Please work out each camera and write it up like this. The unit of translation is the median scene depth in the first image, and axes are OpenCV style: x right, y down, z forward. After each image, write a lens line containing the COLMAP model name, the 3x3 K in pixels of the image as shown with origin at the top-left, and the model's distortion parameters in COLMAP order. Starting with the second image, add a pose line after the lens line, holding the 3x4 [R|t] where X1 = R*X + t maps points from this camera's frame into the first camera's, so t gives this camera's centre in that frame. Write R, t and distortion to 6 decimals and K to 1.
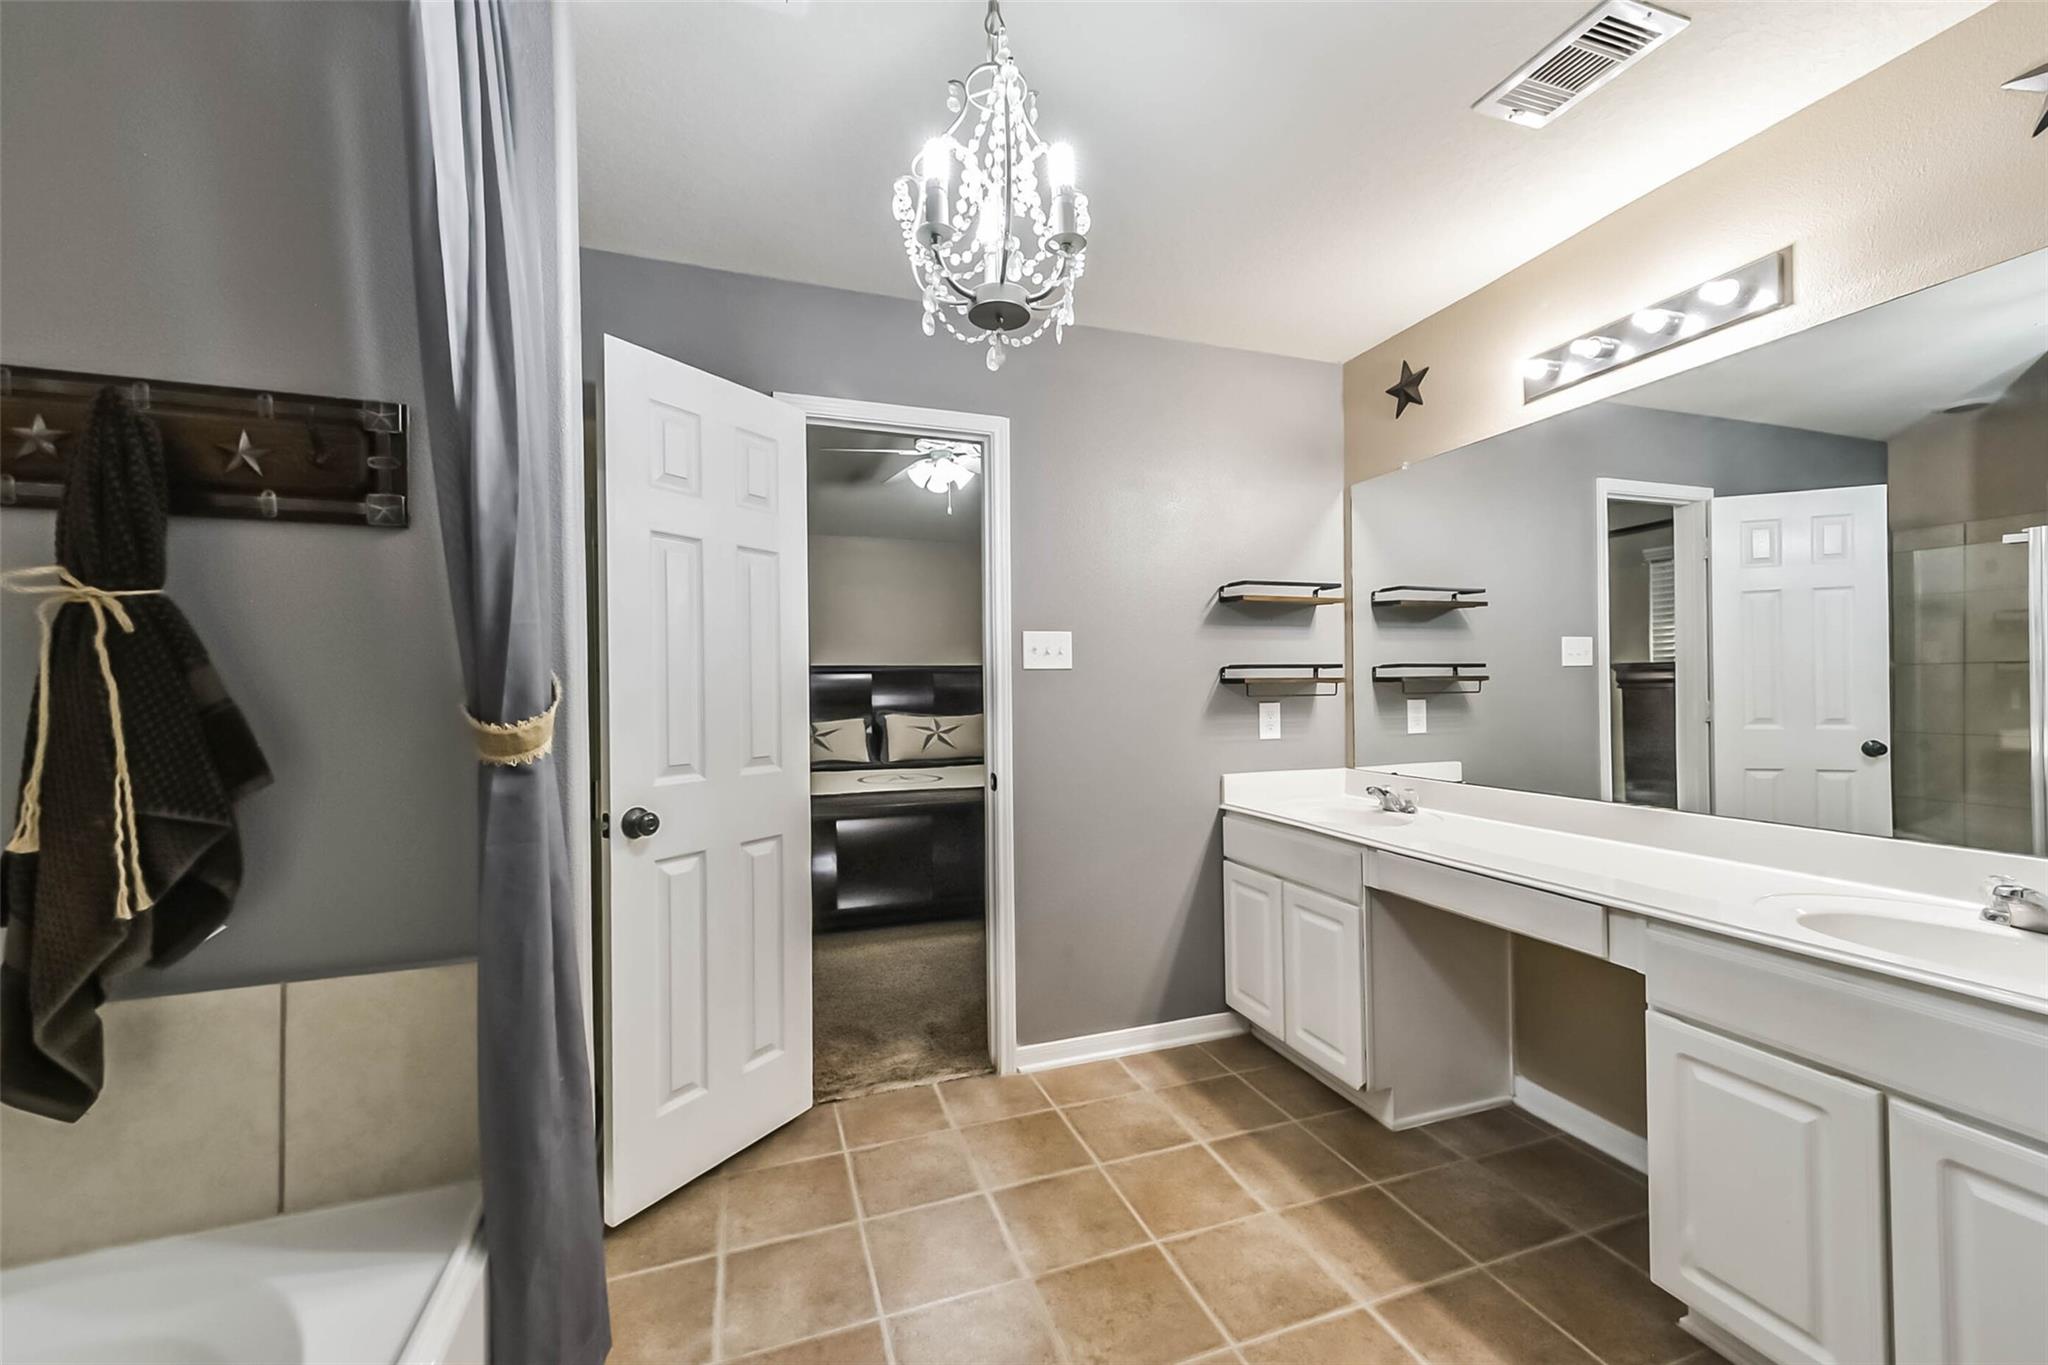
lens RADIAL K [[816.0, 0, 1027.4], [0, 816.0, 684.5], [0, 0, 1]] dist [0.007521, -0.000308]
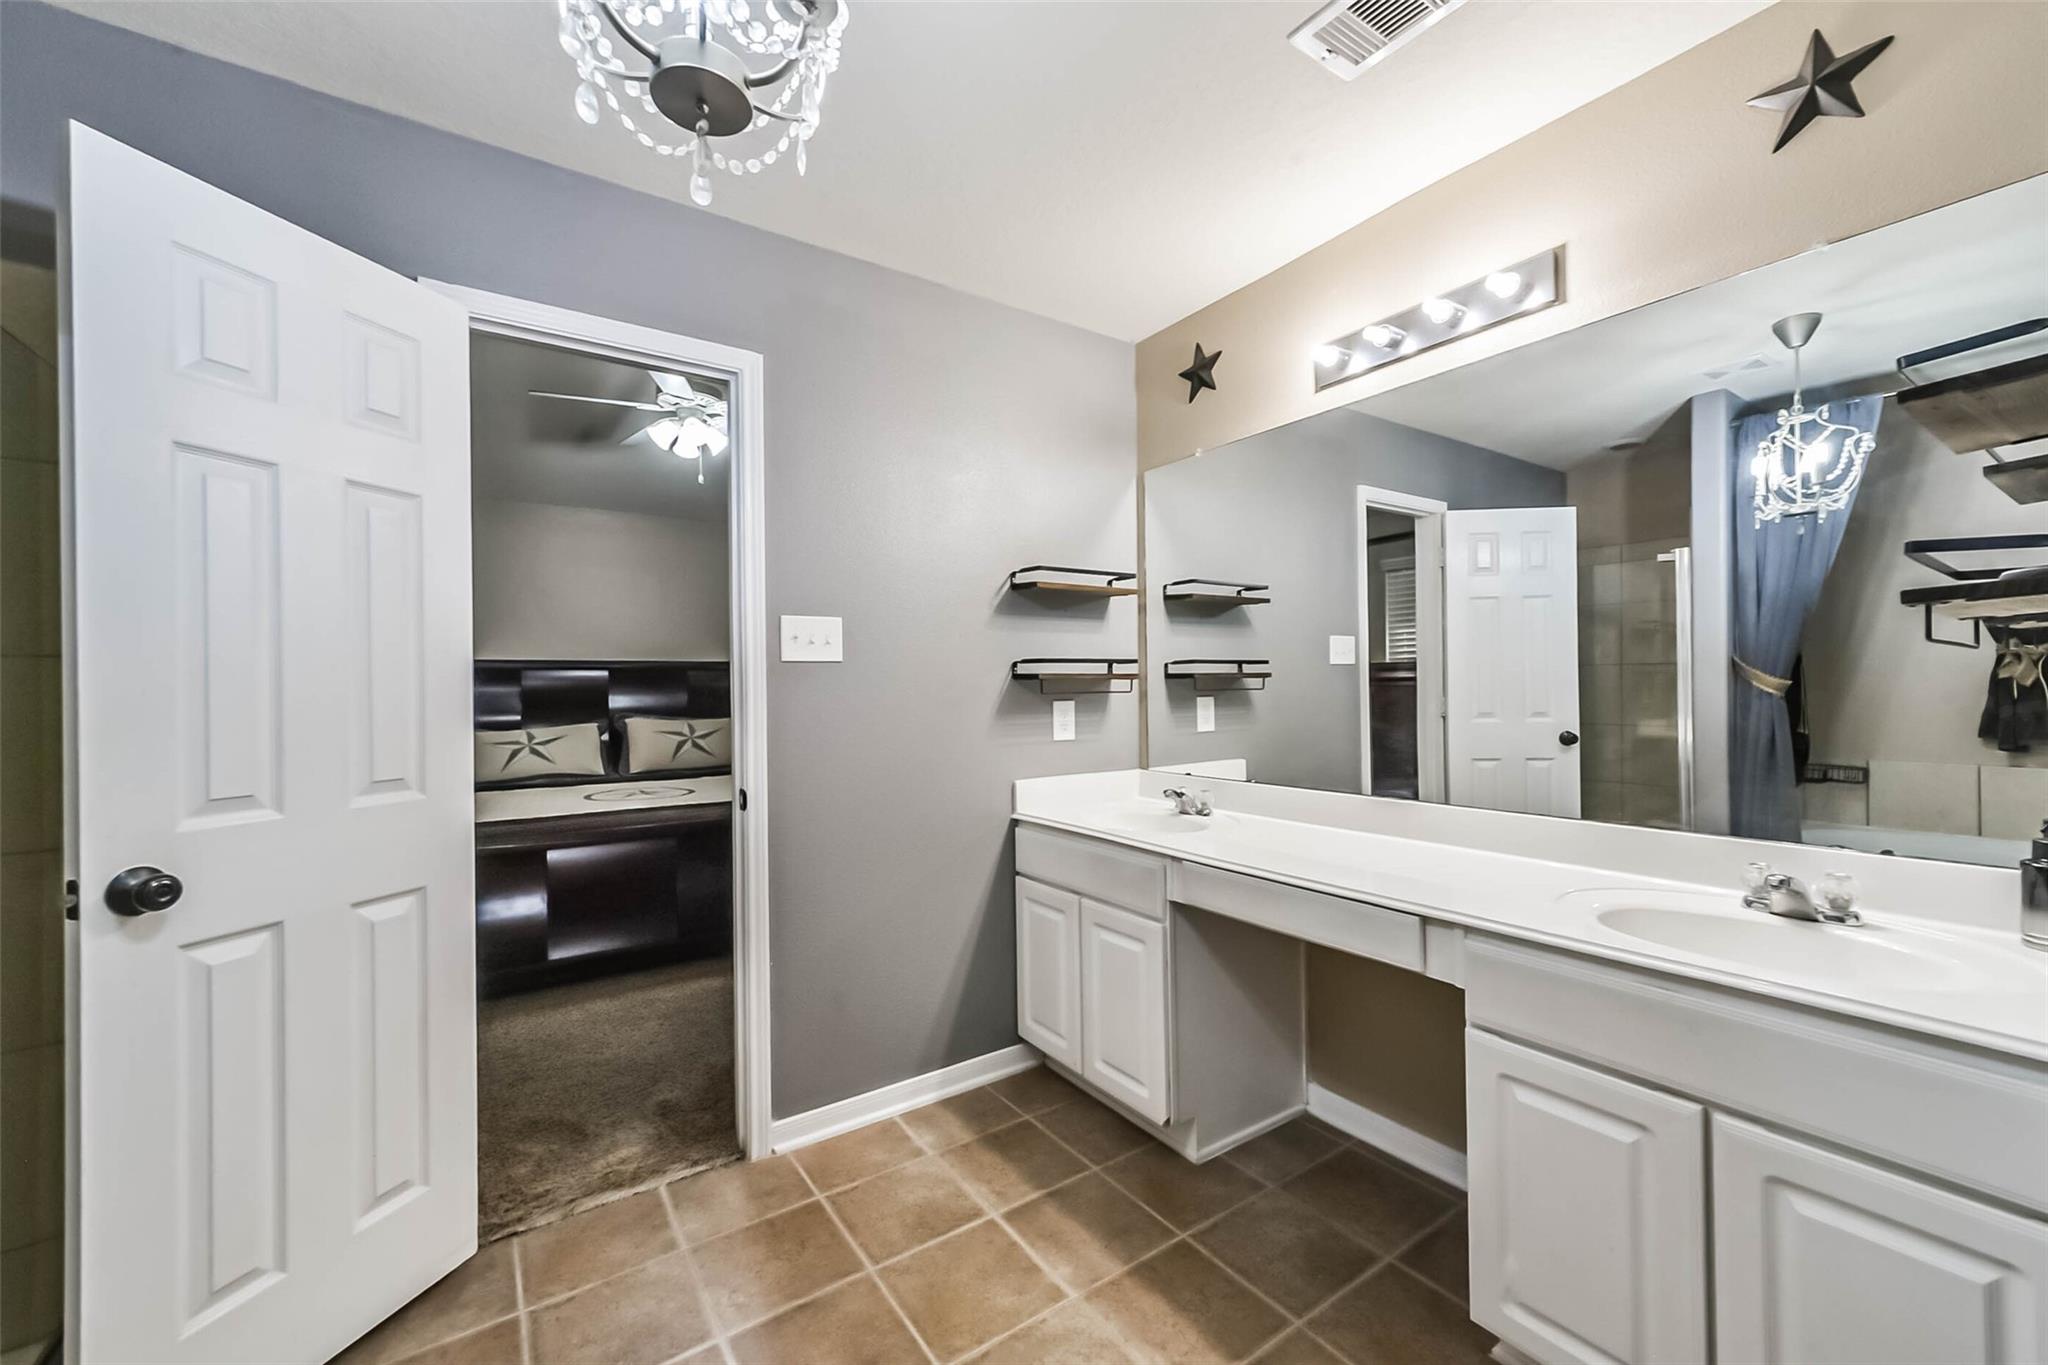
lens RADIAL K [[816.0, 0, 1027.4], [0, 816.0, 684.5], [0, 0, 1]] dist [0.007521, -0.000308]
pose [[0.965621, -0.000318, 0.259954, 0.023364], [0.000604, 0.999999, -0.001020, 0.006384], [-0.259953, 0.001142, 0.965621, 0.156218]]
